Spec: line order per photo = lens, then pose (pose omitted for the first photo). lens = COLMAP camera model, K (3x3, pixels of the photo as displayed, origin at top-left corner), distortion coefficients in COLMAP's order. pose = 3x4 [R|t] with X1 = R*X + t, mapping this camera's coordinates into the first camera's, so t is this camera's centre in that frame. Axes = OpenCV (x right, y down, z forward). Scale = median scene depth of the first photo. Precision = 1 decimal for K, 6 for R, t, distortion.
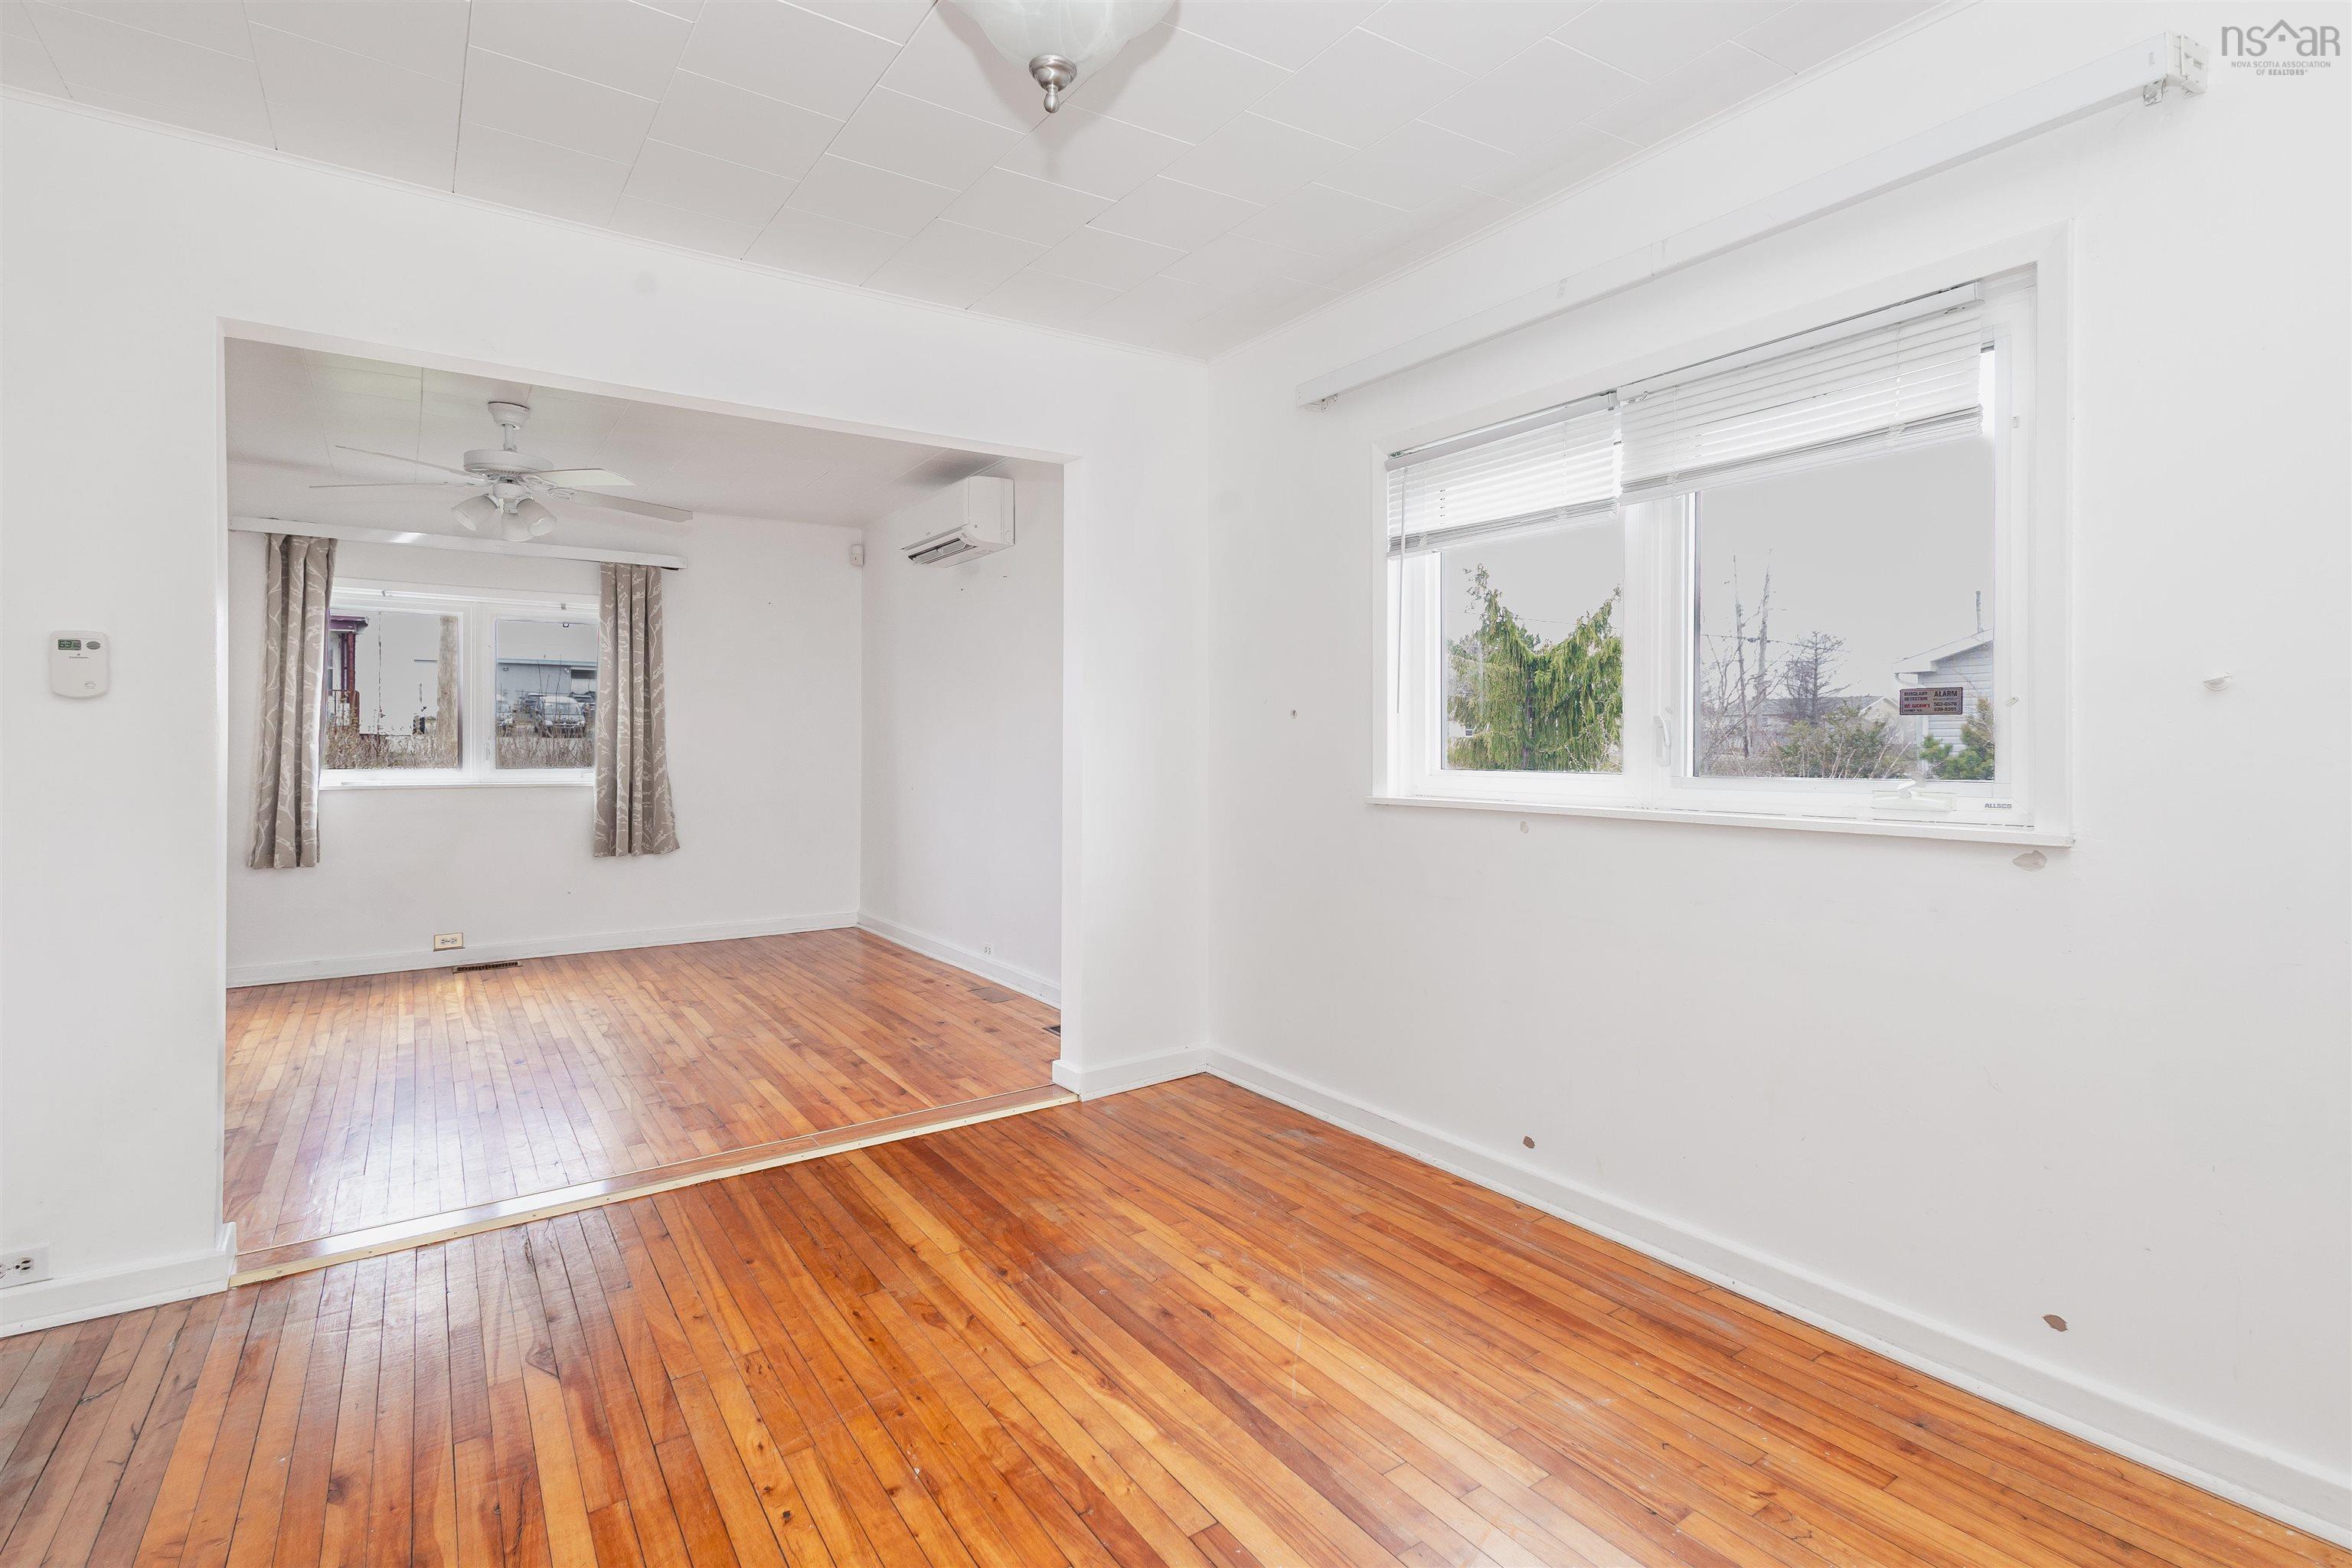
lens RADIAL K [[1098.2, 0, 1237.0], [0, 1098.2, 742.8], [0, 0, 1]] dist [0.014981, -0.002884]
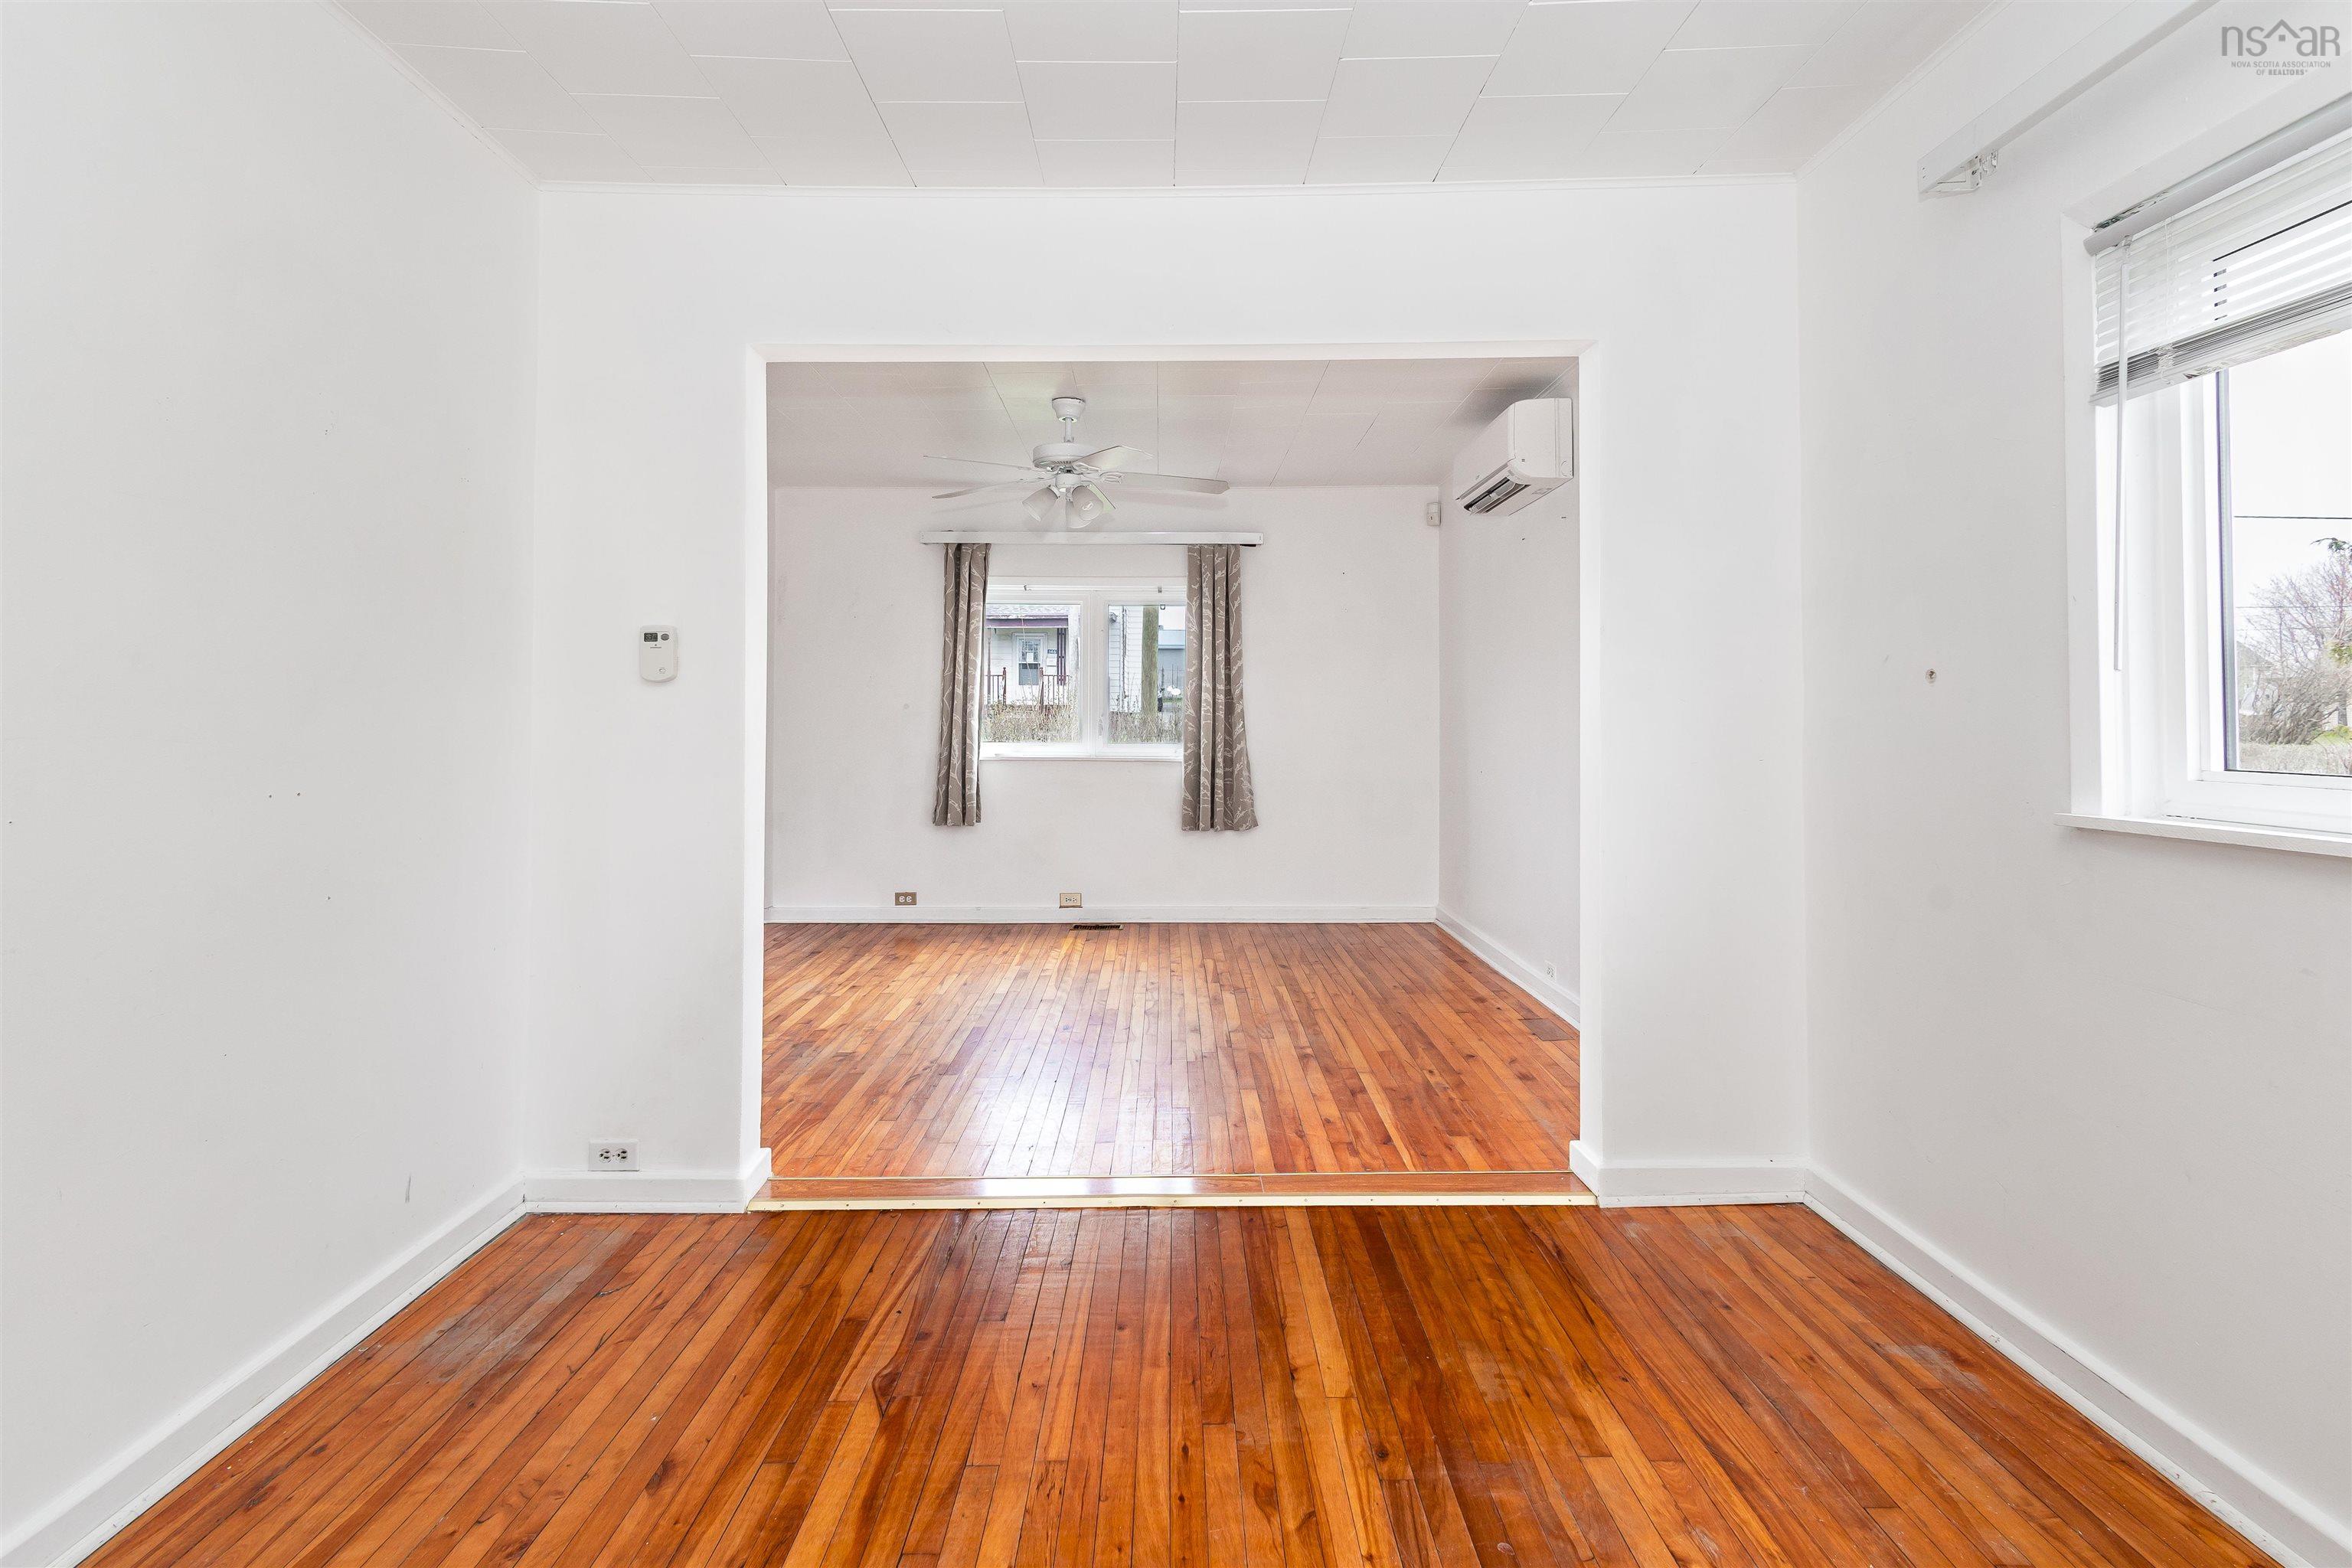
lens RADIAL K [[1156.0, 0, 1202.9], [0, 1156.0, 693.0], [0, 0, 1]] dist [0.010532, 0.000823]
pose [[0.817751, -0.011487, -0.575457, 0.079385], [-0.001713, 0.999748, -0.022391, -0.000853], [0.575569, 0.019296, 0.817526, 0.175378]]
